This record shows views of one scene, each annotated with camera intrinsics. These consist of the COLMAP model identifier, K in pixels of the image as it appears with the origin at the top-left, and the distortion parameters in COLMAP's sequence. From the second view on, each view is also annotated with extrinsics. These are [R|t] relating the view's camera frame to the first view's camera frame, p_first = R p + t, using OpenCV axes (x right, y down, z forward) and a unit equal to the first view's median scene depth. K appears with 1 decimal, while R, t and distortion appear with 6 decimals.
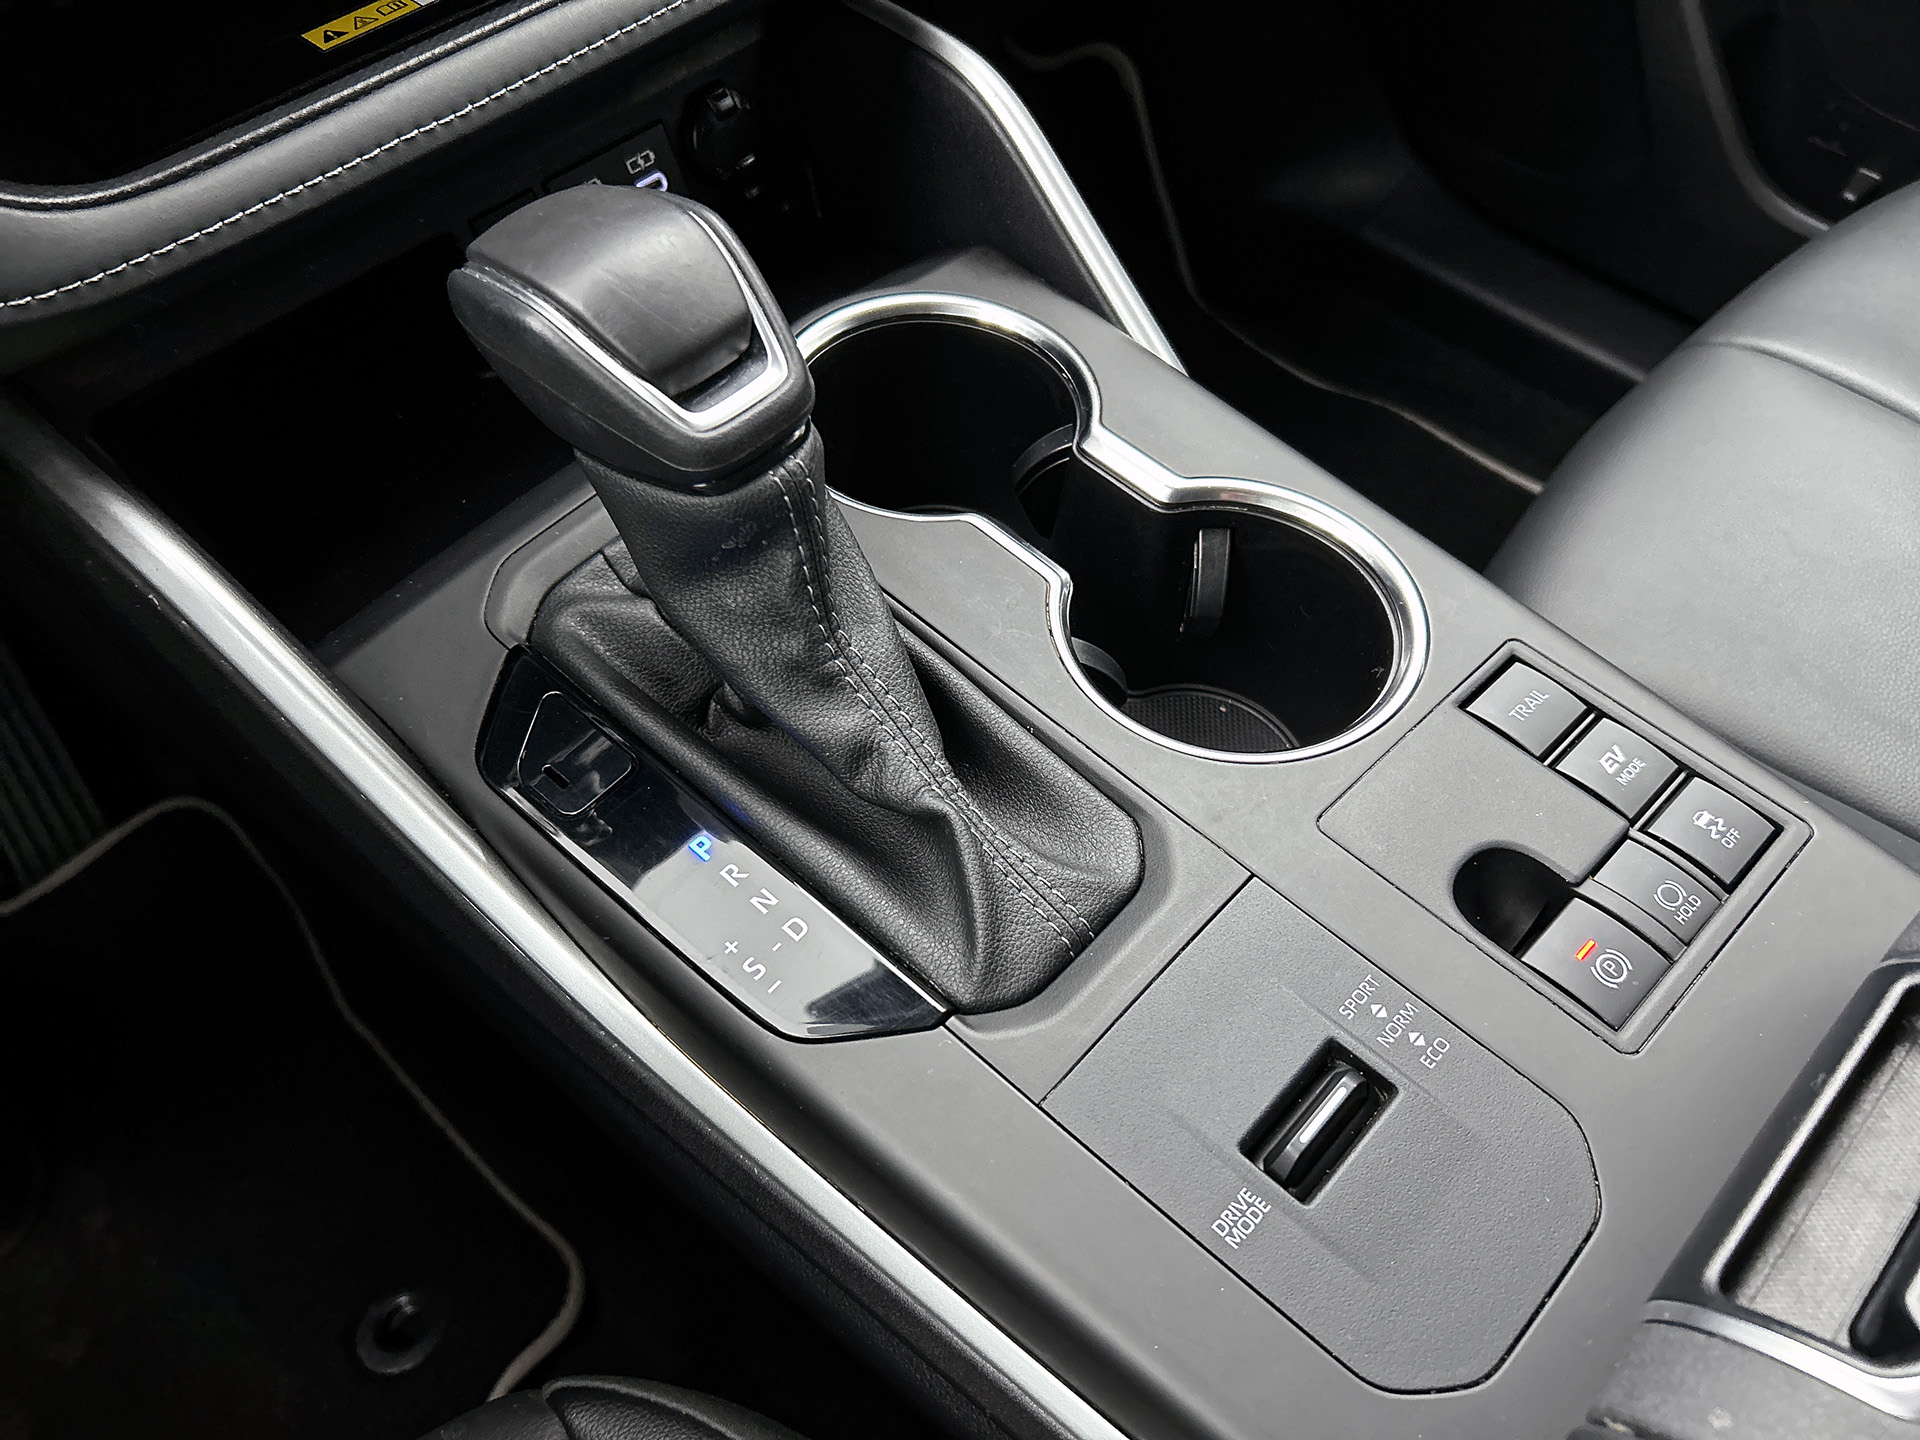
lens RADIAL K [[1467.8, 0, 958.3], [0, 1467.8, 714.0], [0, 0, 1]] dist [0.051772, -0.012331]
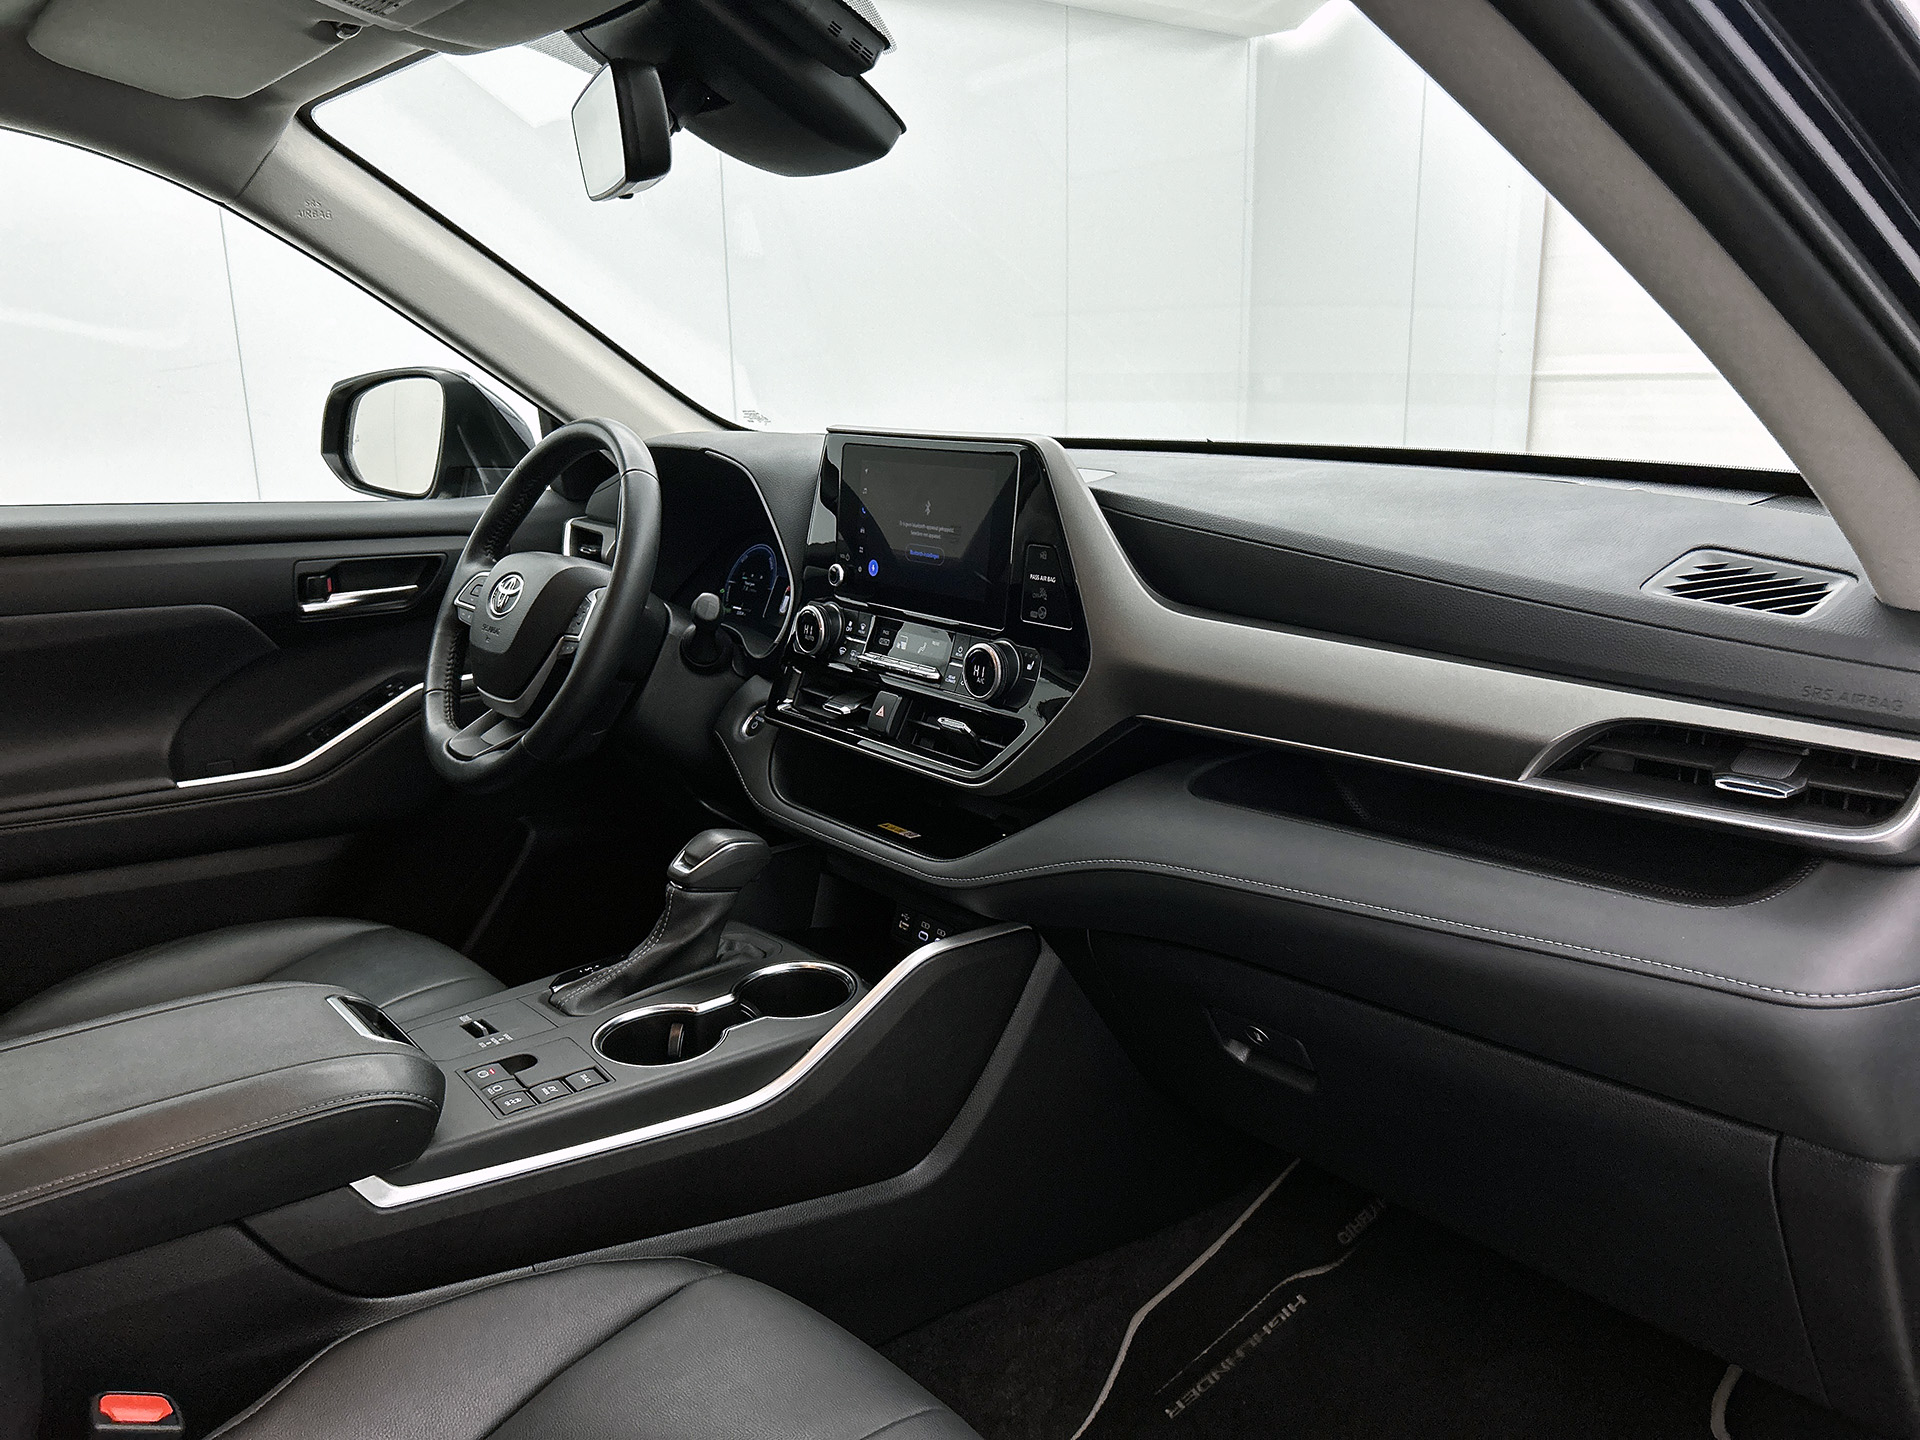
lens RADIAL K [[1467.8, 0, 970.1], [0, 1467.8, 716.5], [0, 0, 1]] dist [0.051772, -0.012331]
pose [[-0.123489, 0.251299, -0.960000, 3.037117], [-0.781395, 0.571698, 0.250167, -1.806538], [0.611696, 0.781032, 0.125765, 0.607545]]
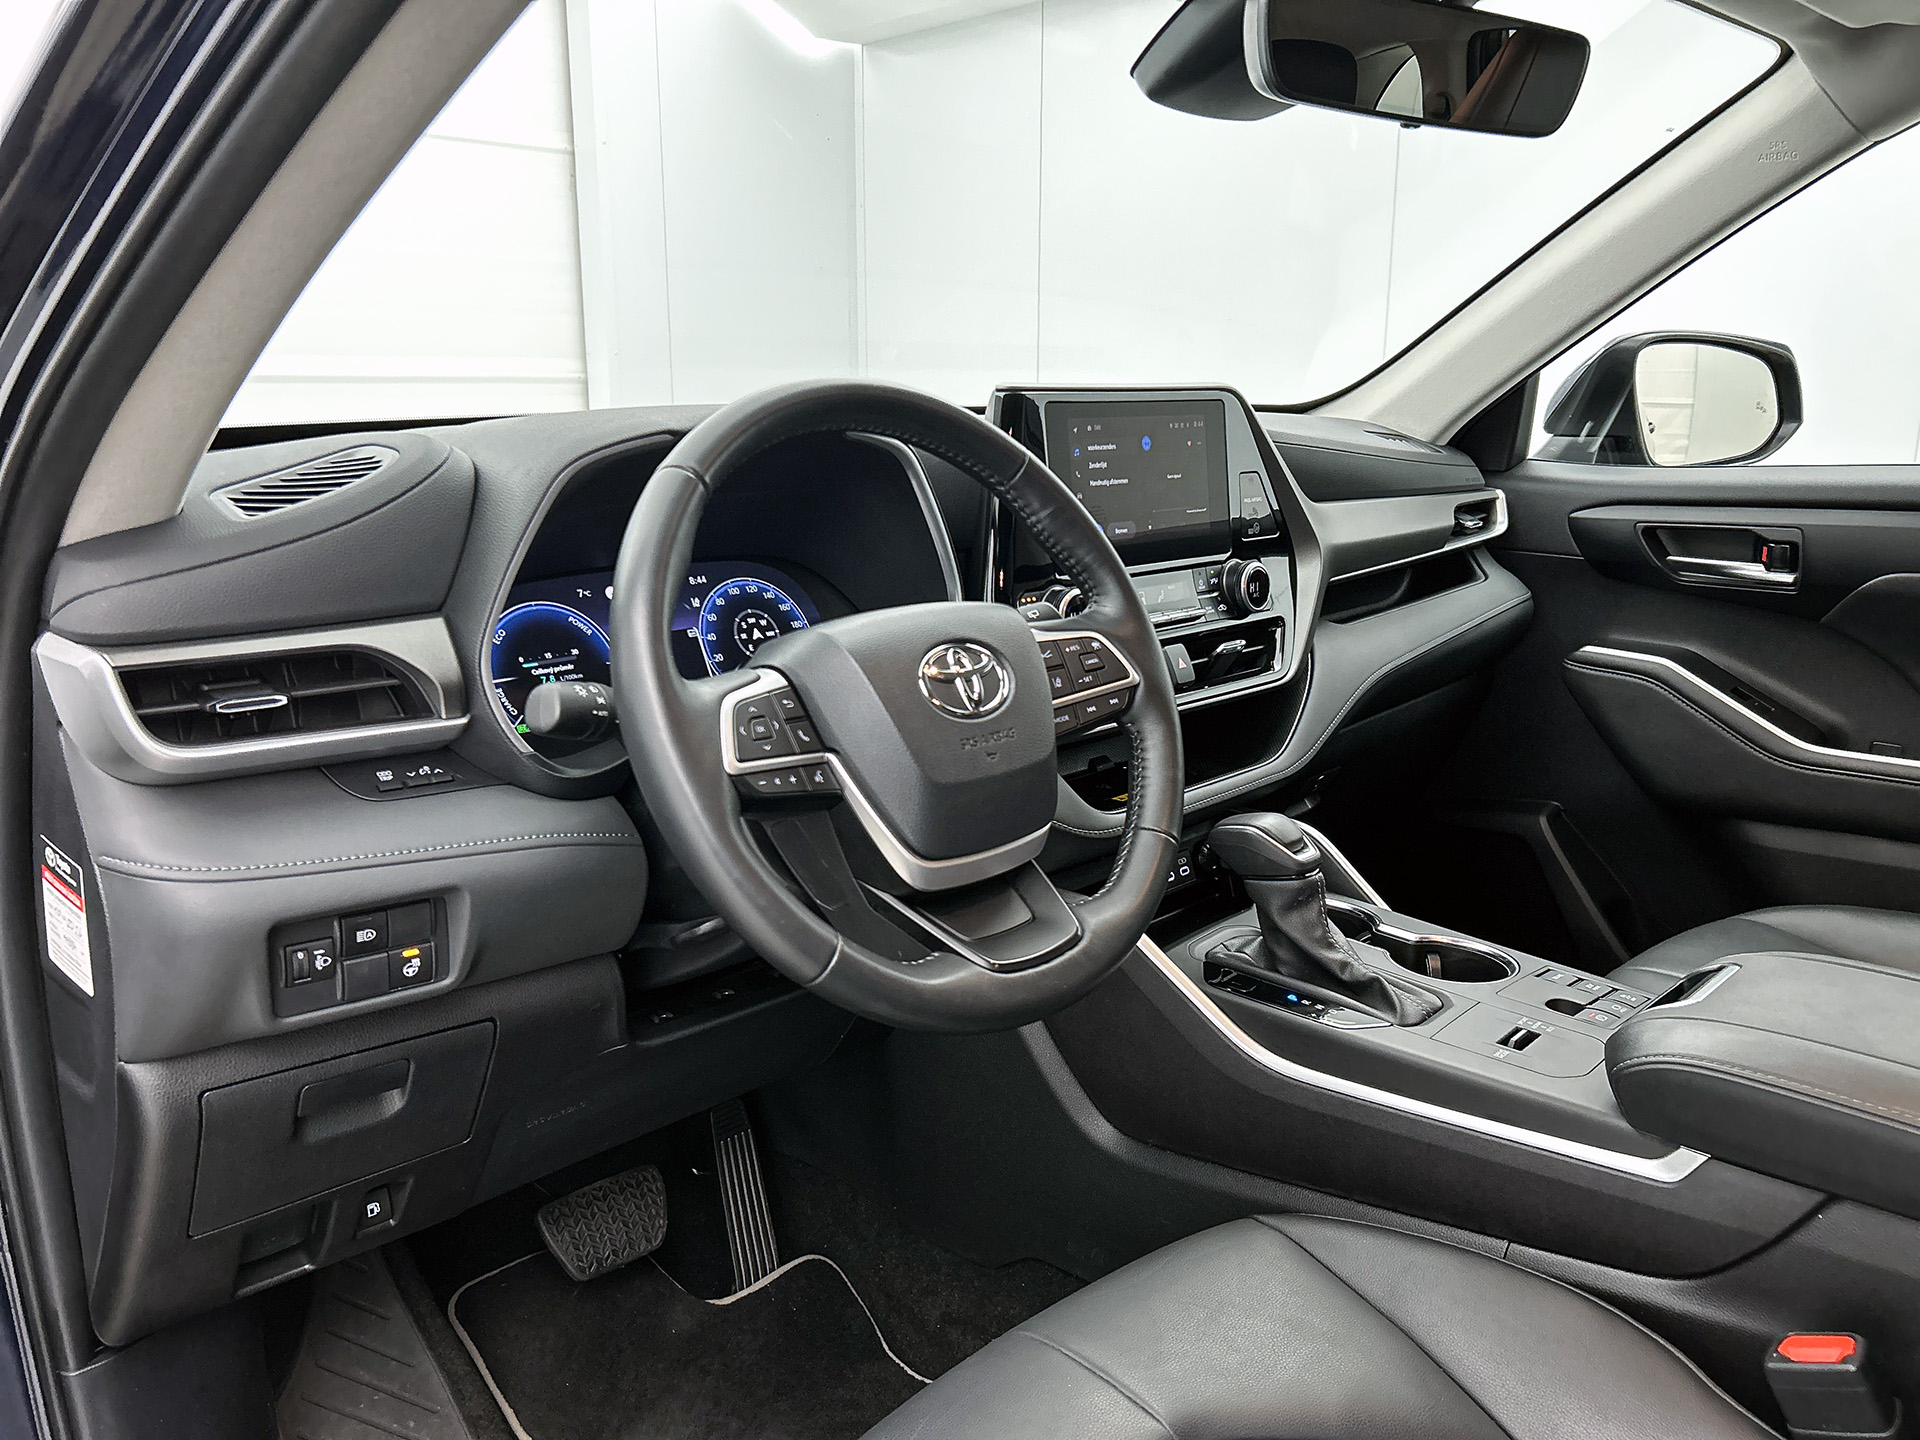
lens RADIAL K [[1467.8, 0, 973.0], [0, 1467.8, 719.4], [0, 0, 1]] dist [0.051772, -0.012331]
pose [[0.999784, 0.020780, 0.000984, -0.869392], [-0.015308, 0.766887, -0.641600, 1.645906], [-0.014088, 0.641446, 0.767039, -1.723733]]
